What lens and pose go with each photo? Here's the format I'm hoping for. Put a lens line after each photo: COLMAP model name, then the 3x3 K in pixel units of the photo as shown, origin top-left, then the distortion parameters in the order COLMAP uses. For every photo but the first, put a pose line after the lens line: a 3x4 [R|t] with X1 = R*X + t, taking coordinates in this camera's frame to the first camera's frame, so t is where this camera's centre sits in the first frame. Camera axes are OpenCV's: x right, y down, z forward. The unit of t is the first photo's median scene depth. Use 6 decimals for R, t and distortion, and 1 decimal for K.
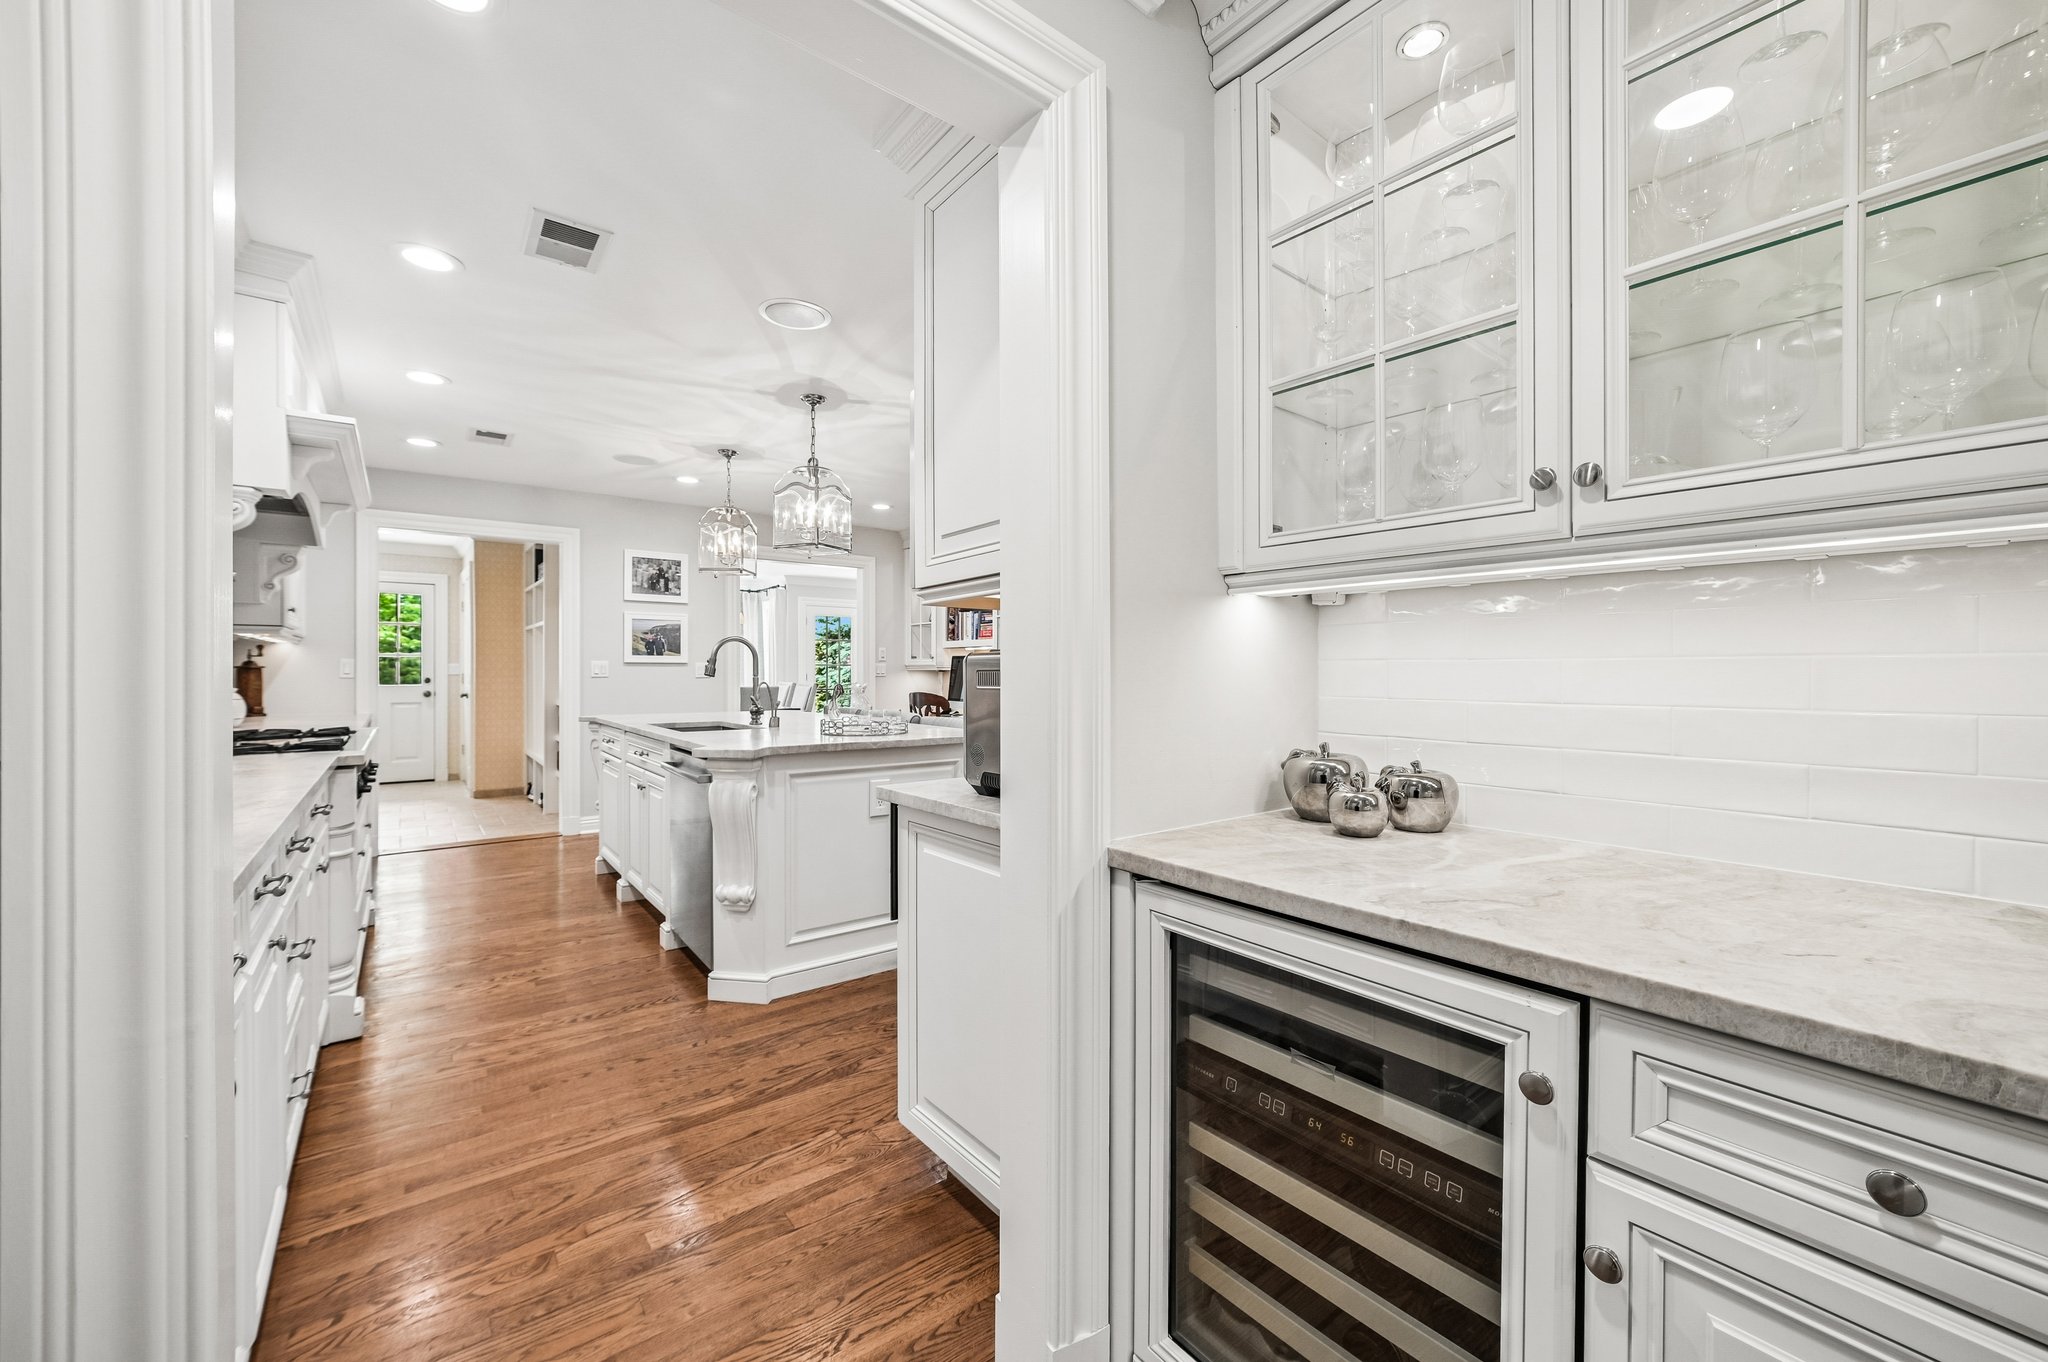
lens RADIAL K [[789.6, 0, 1019.8], [0, 789.6, 673.6], [0, 0, 1]] dist [-0.019691, 0.006363]
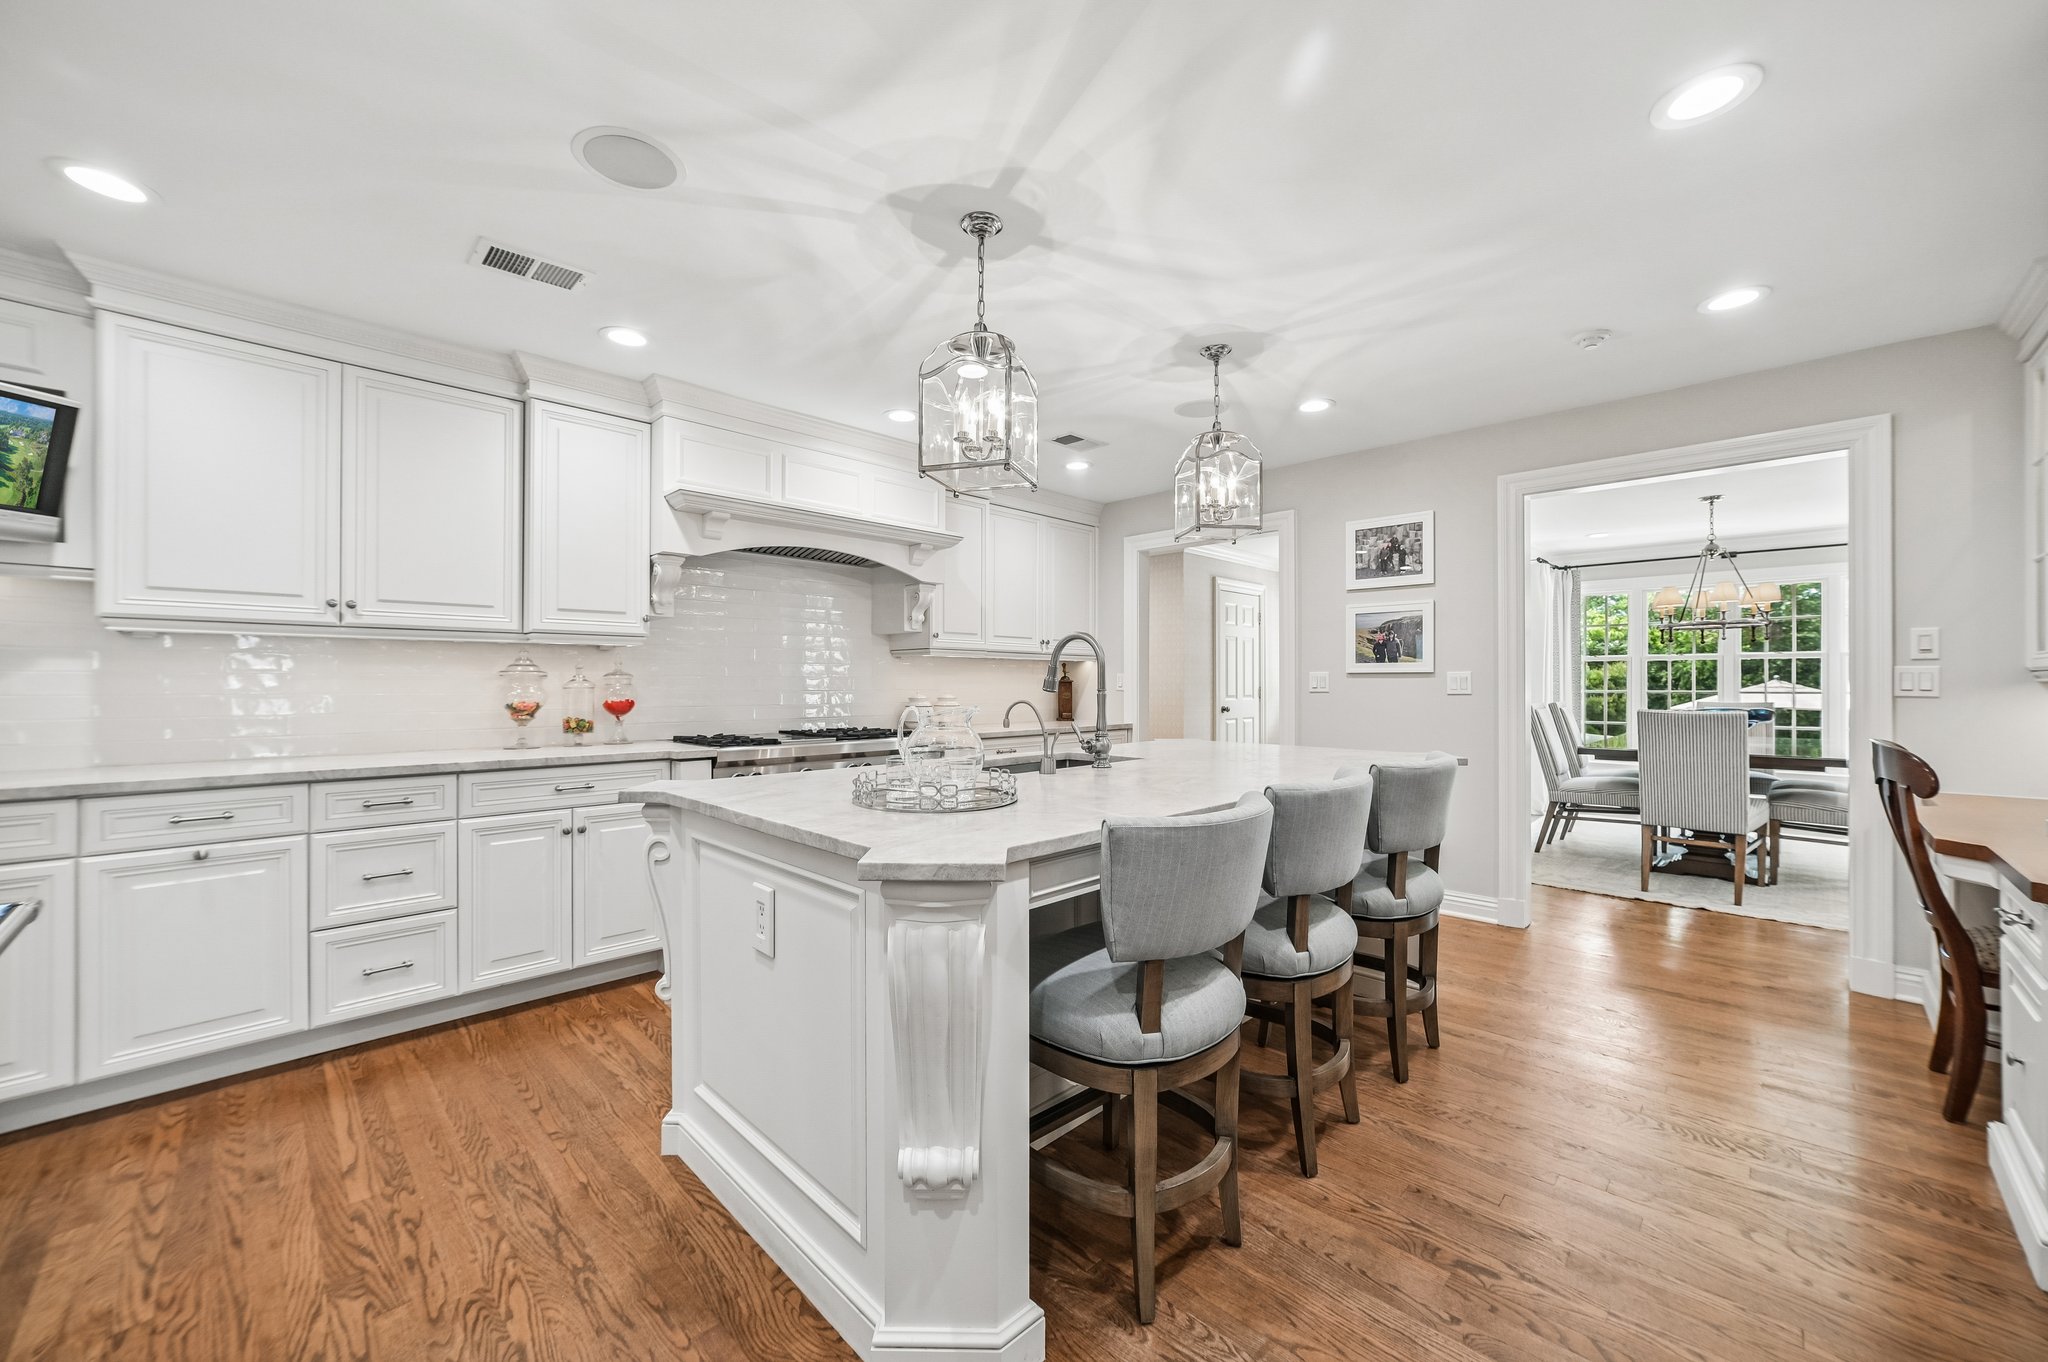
lens RADIAL K [[789.6, 0, 1029.1], [0, 789.6, 682.9], [0, 0, 1]] dist [-0.019691, 0.006363]
pose [[0.130648, -0.002125, -0.991427, 0.268665], [-0.002833, 0.999993, -0.002517, -0.002520], [0.991425, 0.003138, 0.130641, 0.786542]]
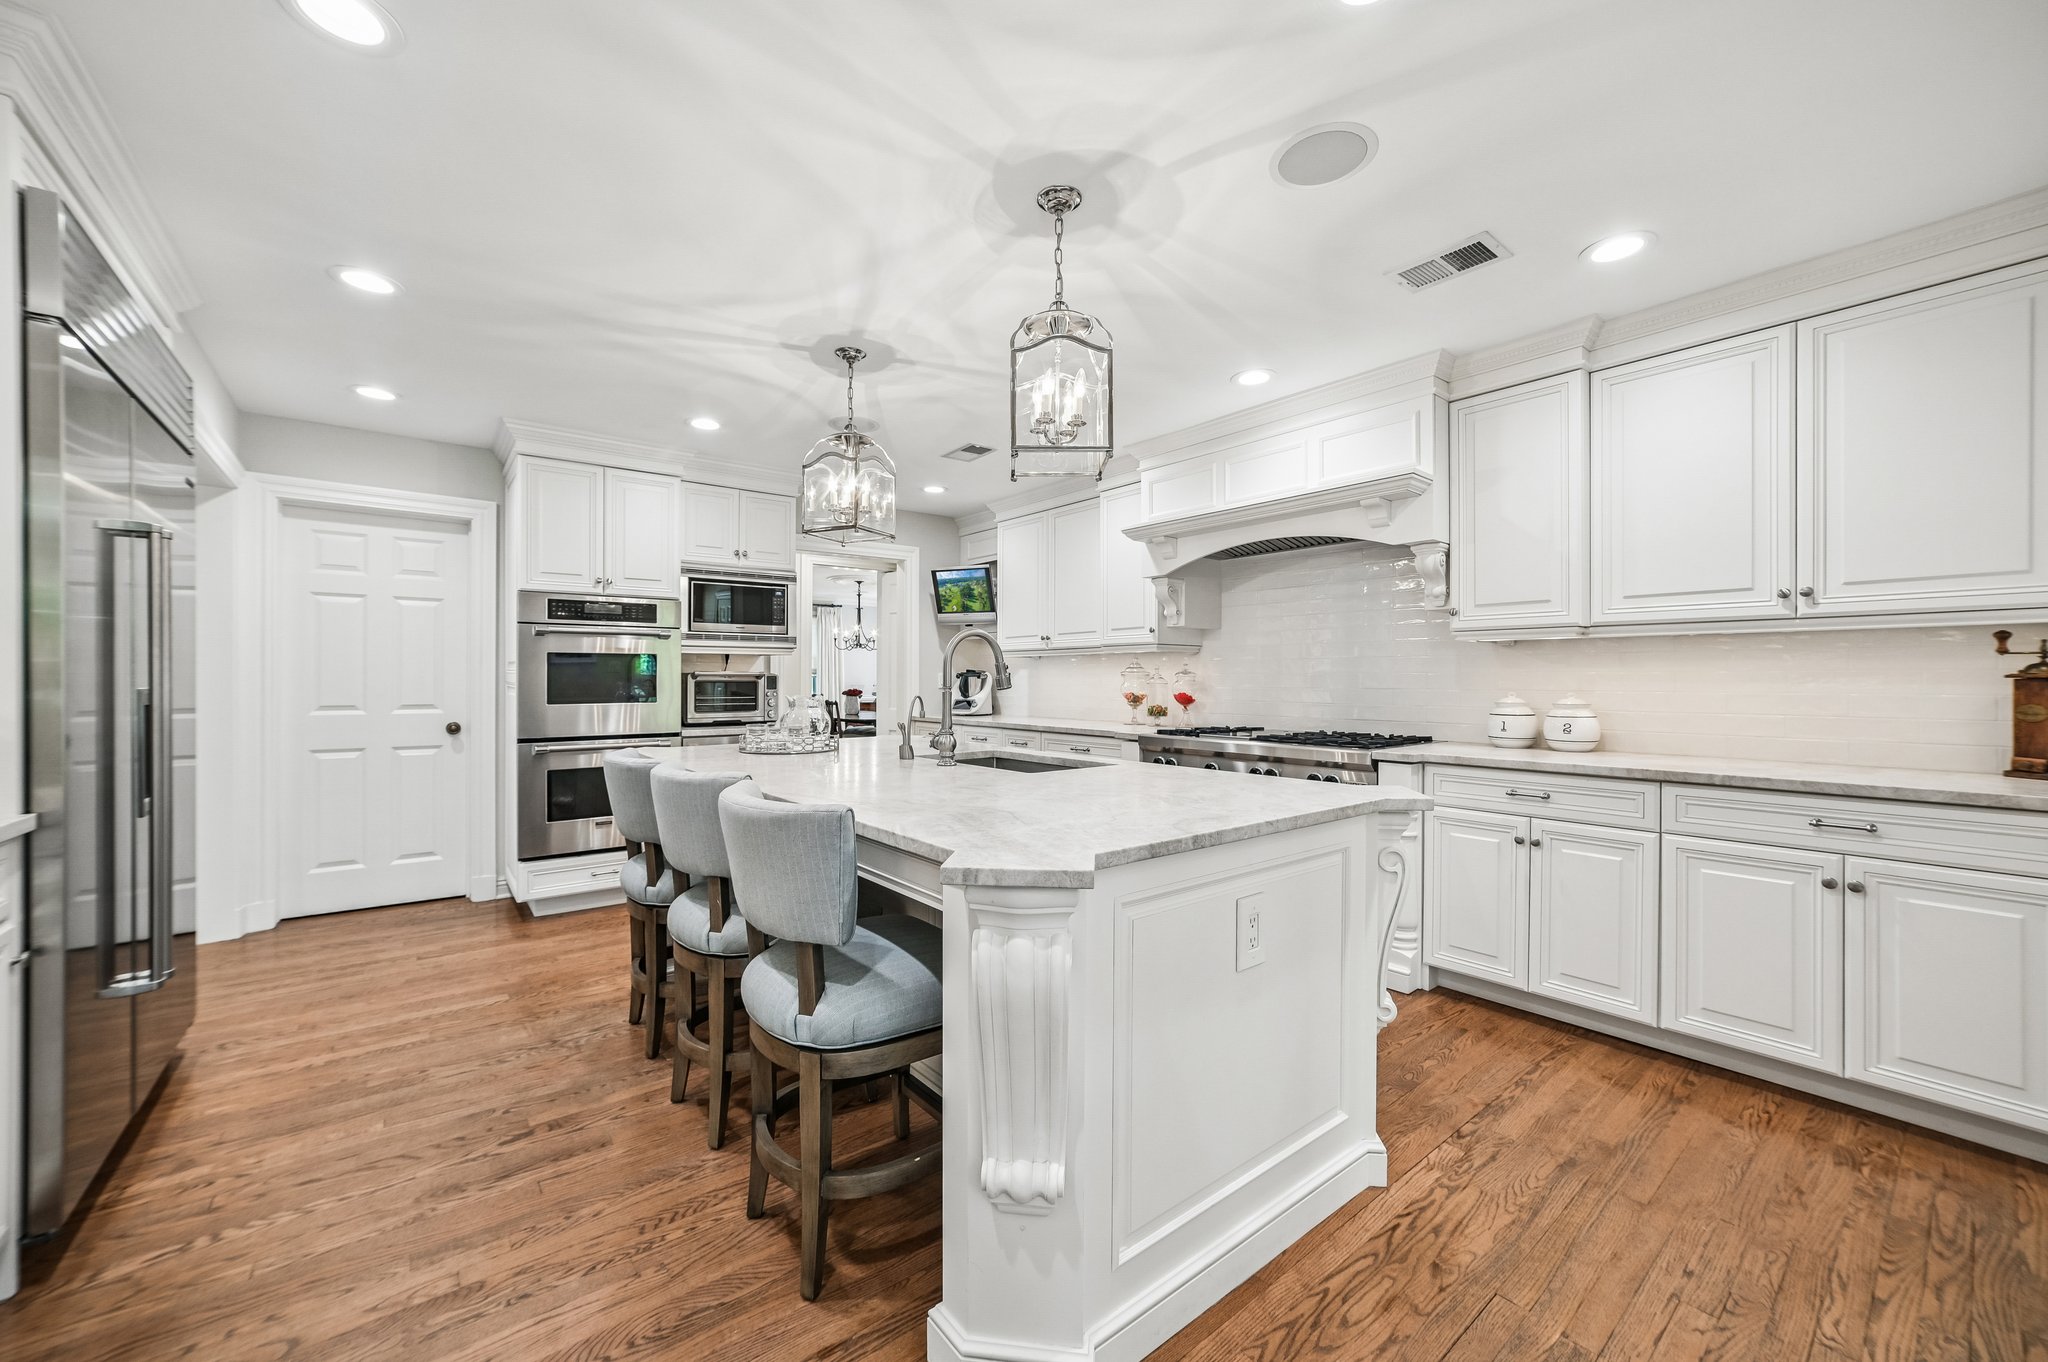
lens RADIAL K [[789.6, 0, 1020.9], [0, 789.6, 681.4], [0, 0, 1]] dist [-0.019691, 0.006363]
pose [[-0.999955, 0.000706, -0.009418, -0.355534], [0.000650, 0.999982, 0.006026, -0.007266], [0.009422, 0.006020, -0.999937, 1.502515]]
